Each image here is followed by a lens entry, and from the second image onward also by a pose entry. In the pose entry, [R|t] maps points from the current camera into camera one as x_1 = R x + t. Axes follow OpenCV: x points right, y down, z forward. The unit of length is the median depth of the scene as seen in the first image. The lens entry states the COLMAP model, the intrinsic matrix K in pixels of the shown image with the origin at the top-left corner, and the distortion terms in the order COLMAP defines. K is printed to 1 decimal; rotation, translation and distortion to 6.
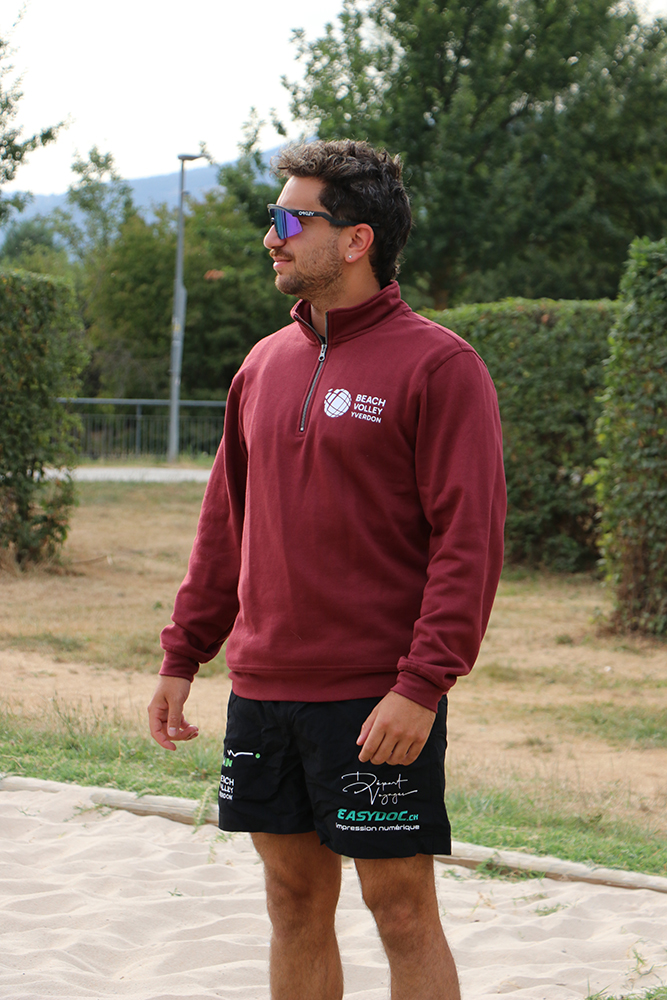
lens RADIAL K [[2951.6, 0, 335.4], [0, 2951.6, 500.2], [0, 0, 1]] dist [0.540587, -0.092206]
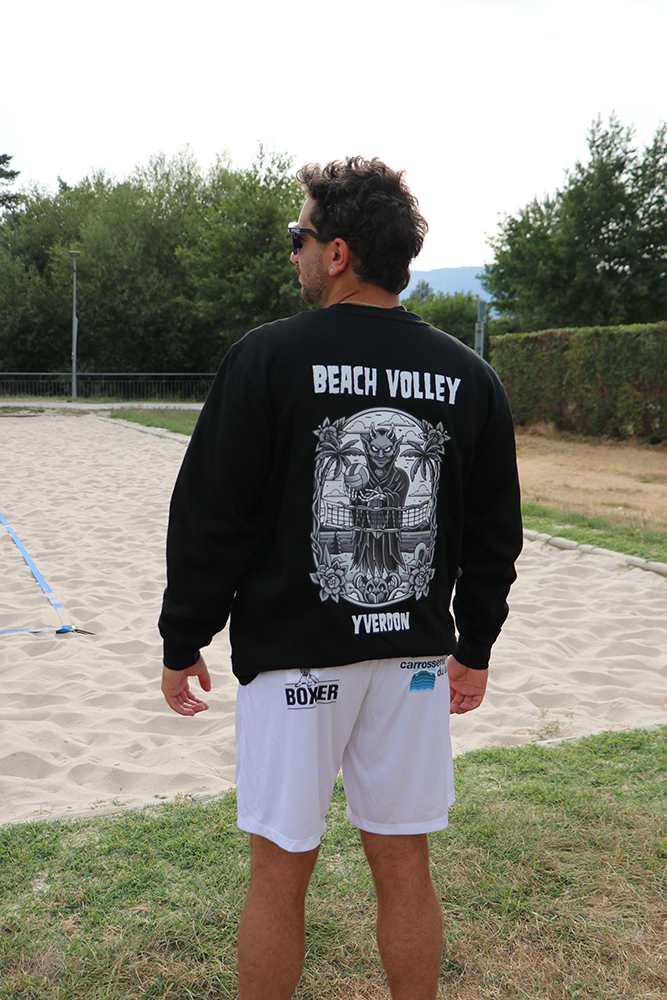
lens RADIAL K [[1098.7, 0, 338.2], [0, 1098.7, 504.8], [0, 0, 1]] dist [-0.080636, 0.247914]
pose [[0.886094, 0.035060, -0.462178, 0.043208], [0.002911, 0.996694, 0.081189, -0.002722], [0.463496, -0.073286, 0.883063, 0.087029]]
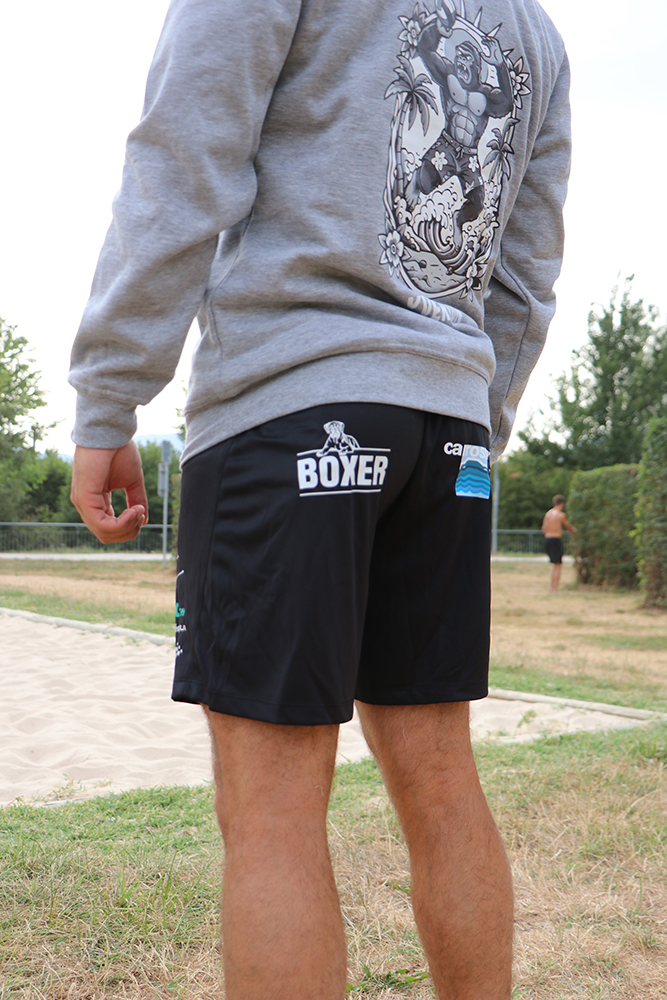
lens RADIAL K [[1165.7, 0, 332.4], [0, 1165.7, 524.7], [0, 0, 1]] dist [-0.019911, 0.049911]
pose [[0.972201, -0.017993, -0.233457, 0.058289], [0.004603, 0.998319, -0.057772, 0.026257], [0.234104, 0.055091, 0.970649, 0.131341]]
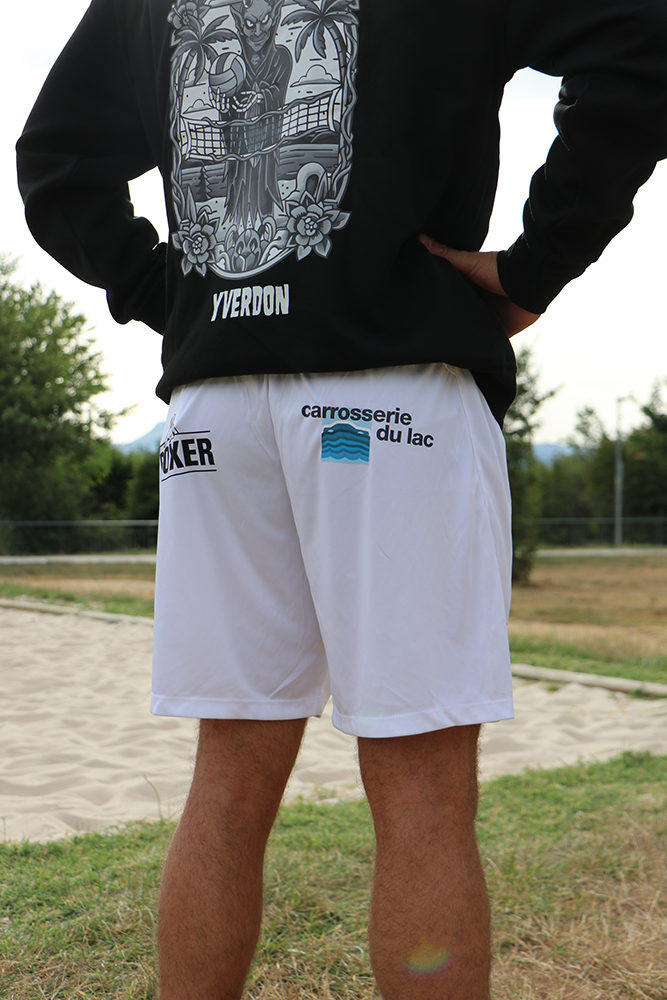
lens RADIAL K [[1326.8, 0, 331.9], [0, 1326.8, 521.2], [0, 0, 1]] dist [0.034139, 0.057541]
pose [[0.955499, -0.036498, -0.292729, 0.041686], [0.021125, 0.998235, -0.055508, 0.026265], [0.294238, 0.046854, 0.954583, 0.104577]]
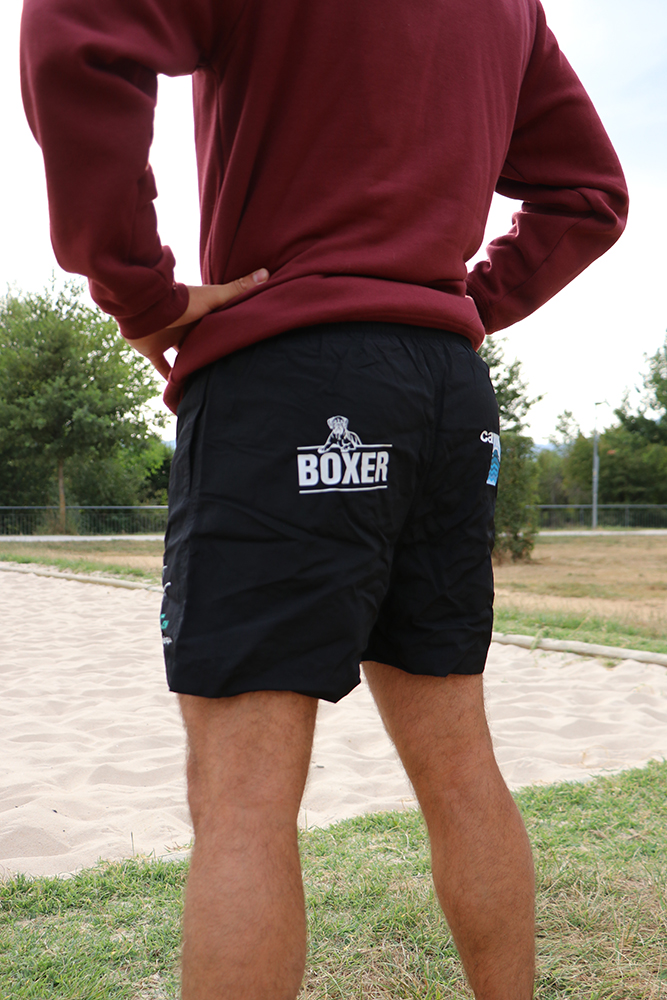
lens RADIAL K [[1103.9, 0, 344.0], [0, 1103.9, 547.2], [0, 0, 1]] dist [-0.071280, 0.019249]
pose [[0.956325, -0.023270, -0.291379, 0.017143], [0.018781, 0.999658, -0.018195, 0.023847], [0.291703, 0.011928, 0.956435, 0.134990]]
